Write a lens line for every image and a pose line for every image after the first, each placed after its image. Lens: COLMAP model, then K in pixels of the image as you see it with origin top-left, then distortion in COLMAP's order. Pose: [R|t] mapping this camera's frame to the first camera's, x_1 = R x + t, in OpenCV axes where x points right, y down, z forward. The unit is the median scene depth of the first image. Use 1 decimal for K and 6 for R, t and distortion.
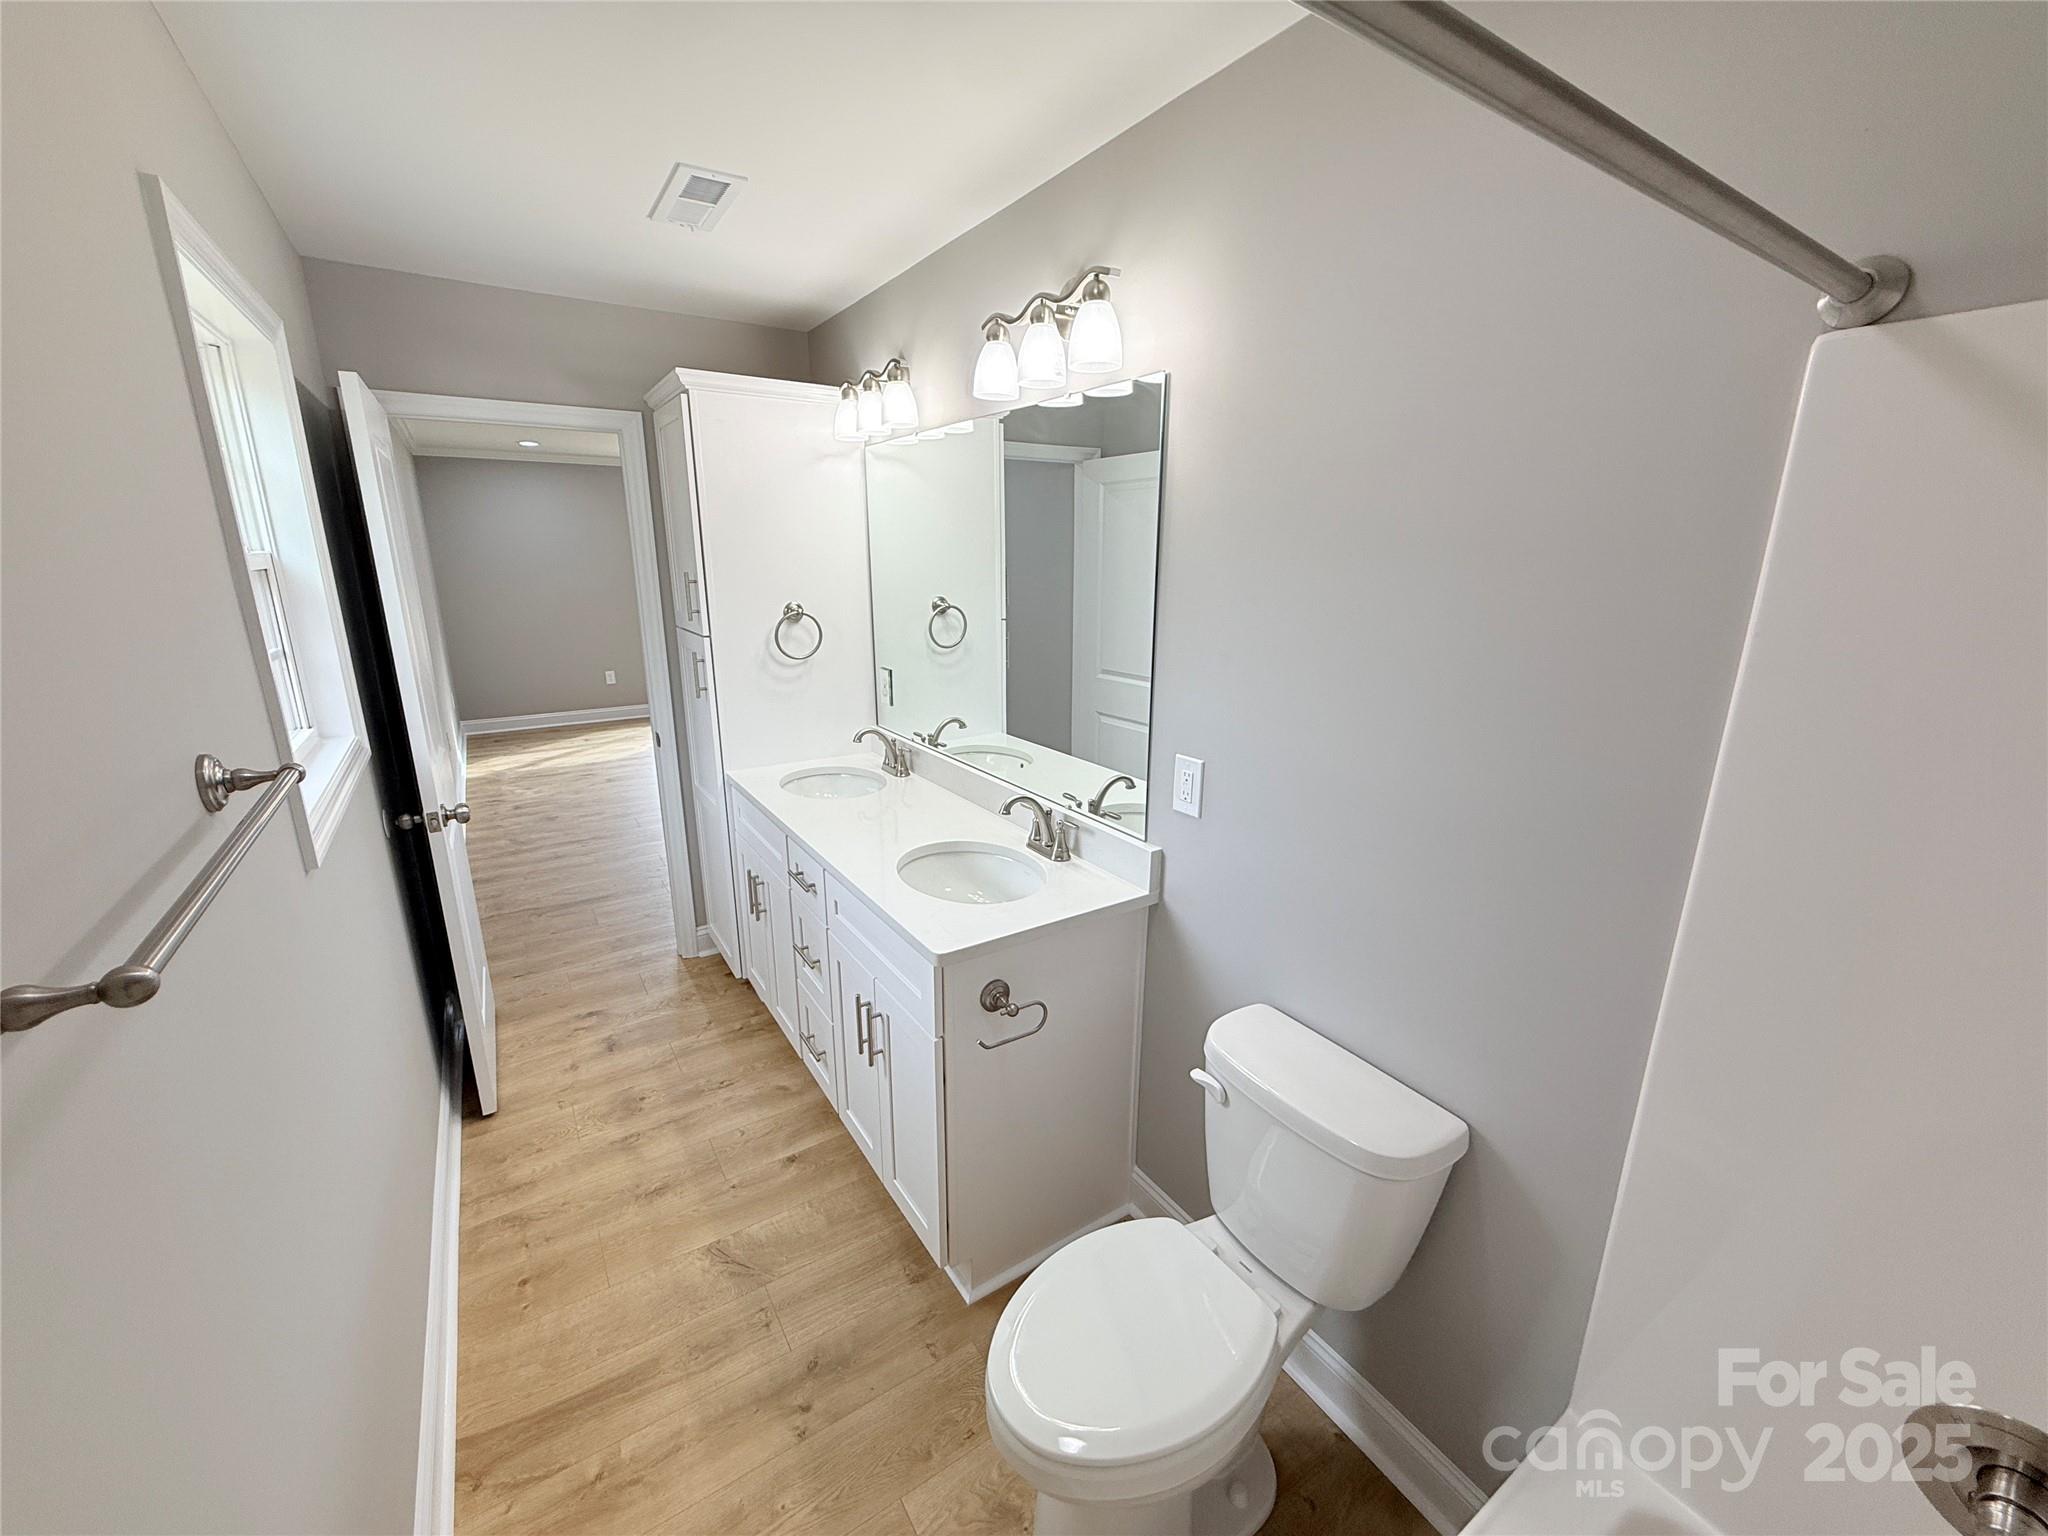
lens RADIAL K [[823.6, 0, 1022.9], [0, 823.6, 766.7], [0, 0, 1]] dist [-0.001452, 0.000696]
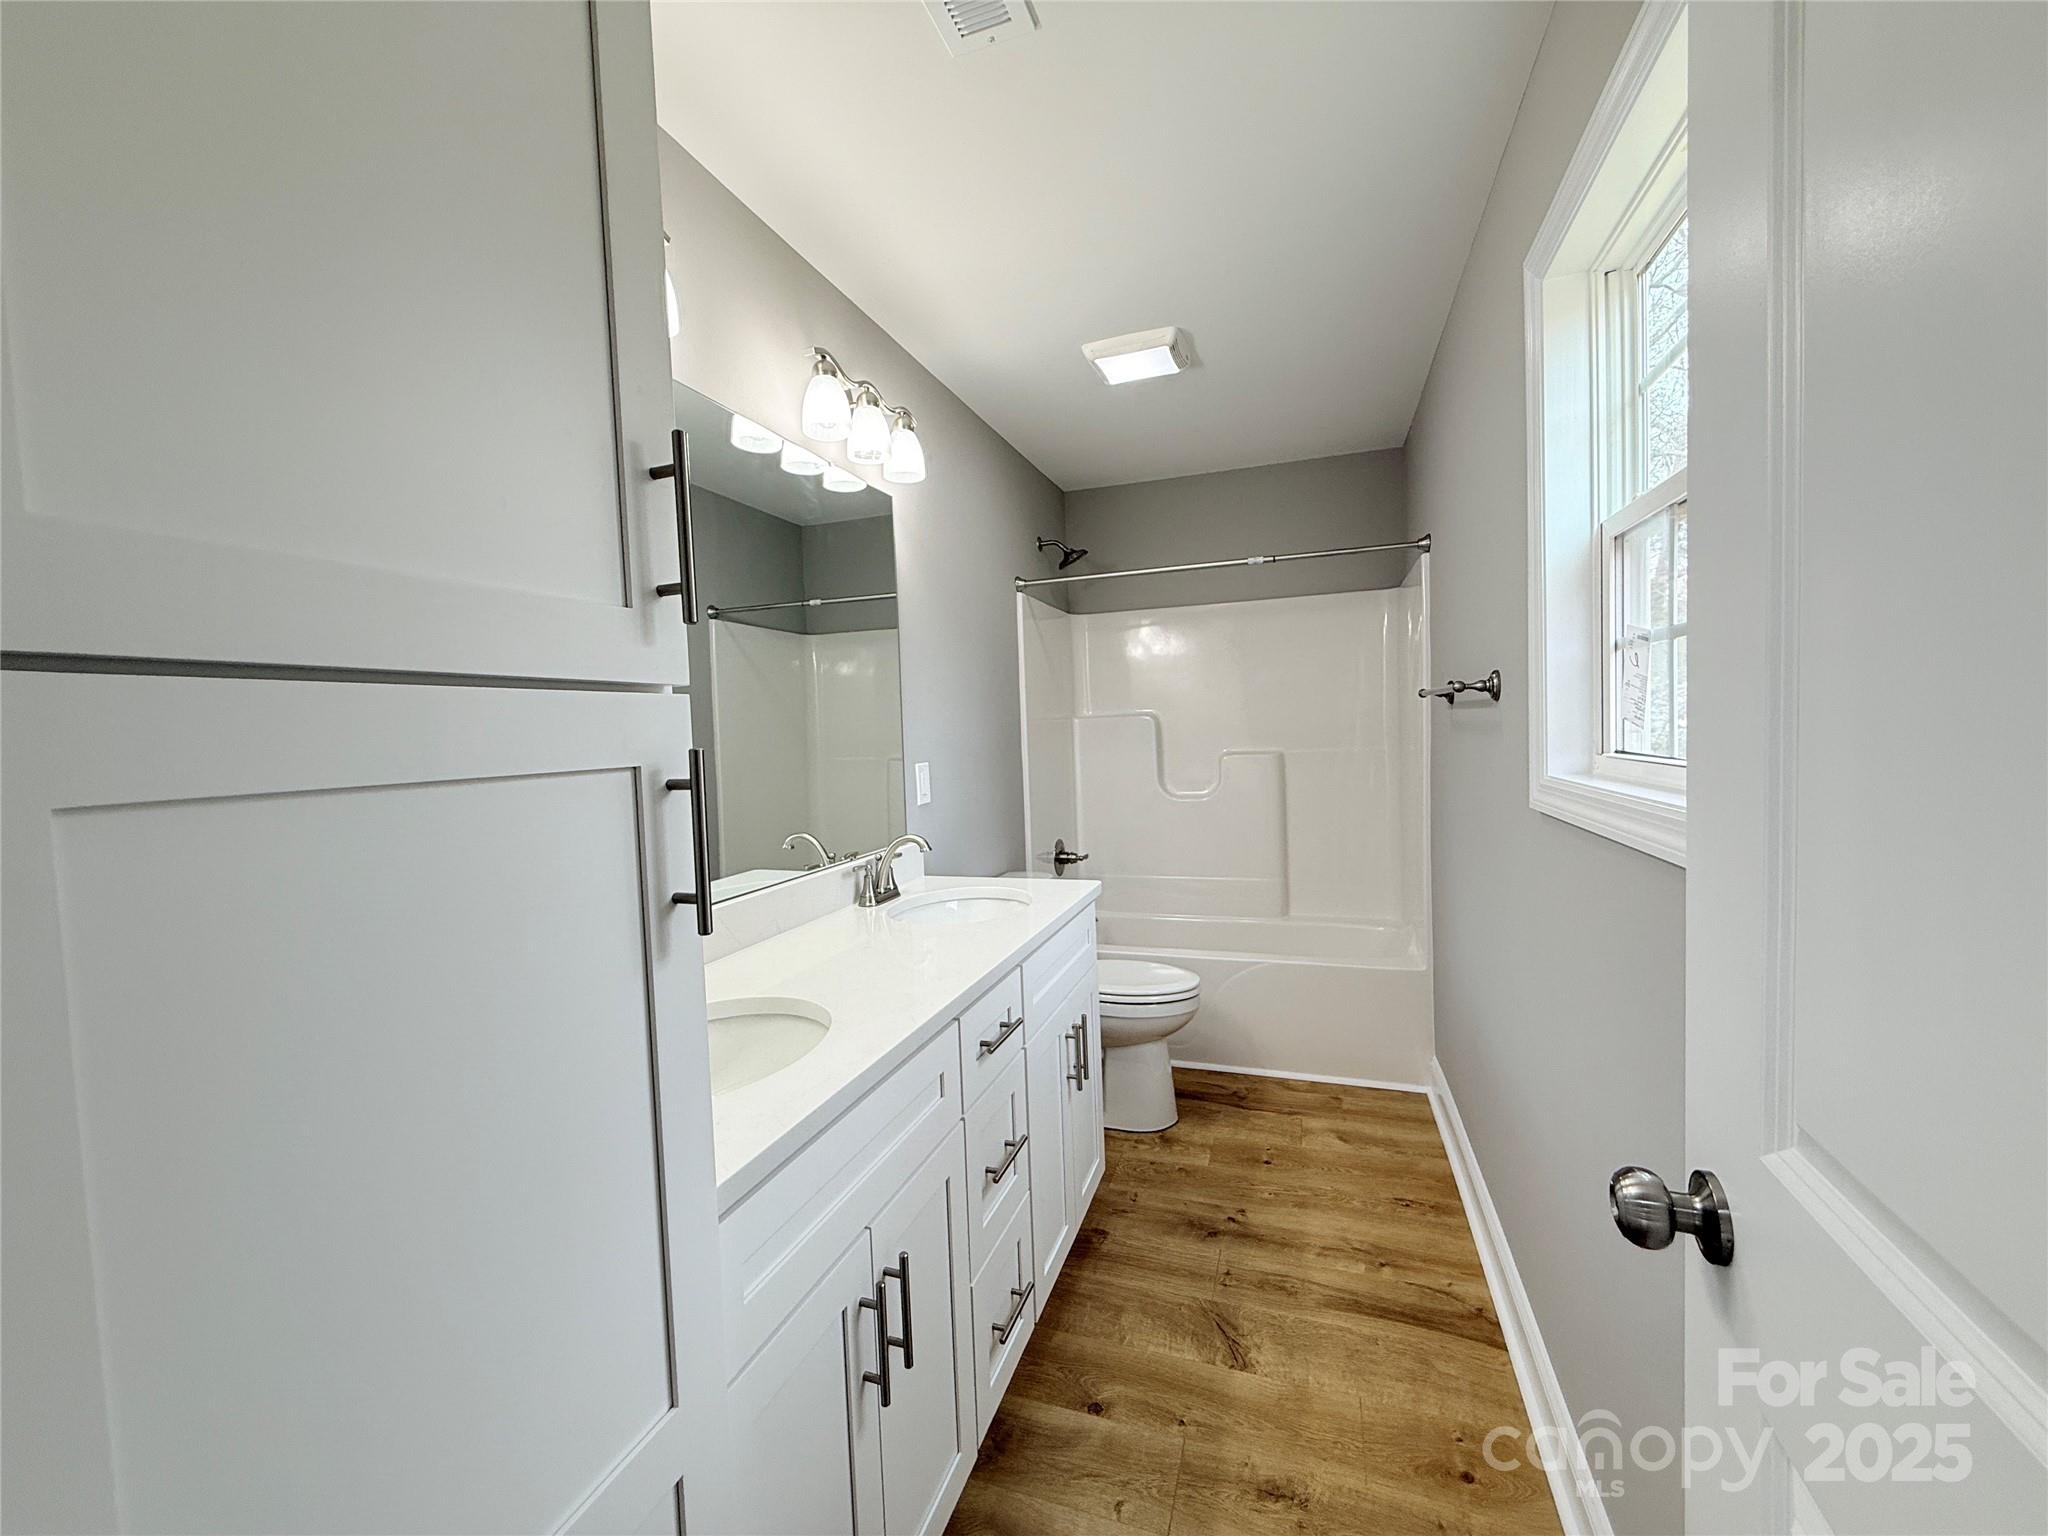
lens RADIAL K [[823.6, 0, 1005.2], [0, 823.6, 762.2], [0, 0, 1]] dist [-0.001452, 0.000696]
pose [[-0.596619, -0.019201, 0.802295, -0.931381], [0.239147, 0.950041, 0.200577, -0.240475], [-0.766064, 0.311535, -0.562220, 1.519955]]
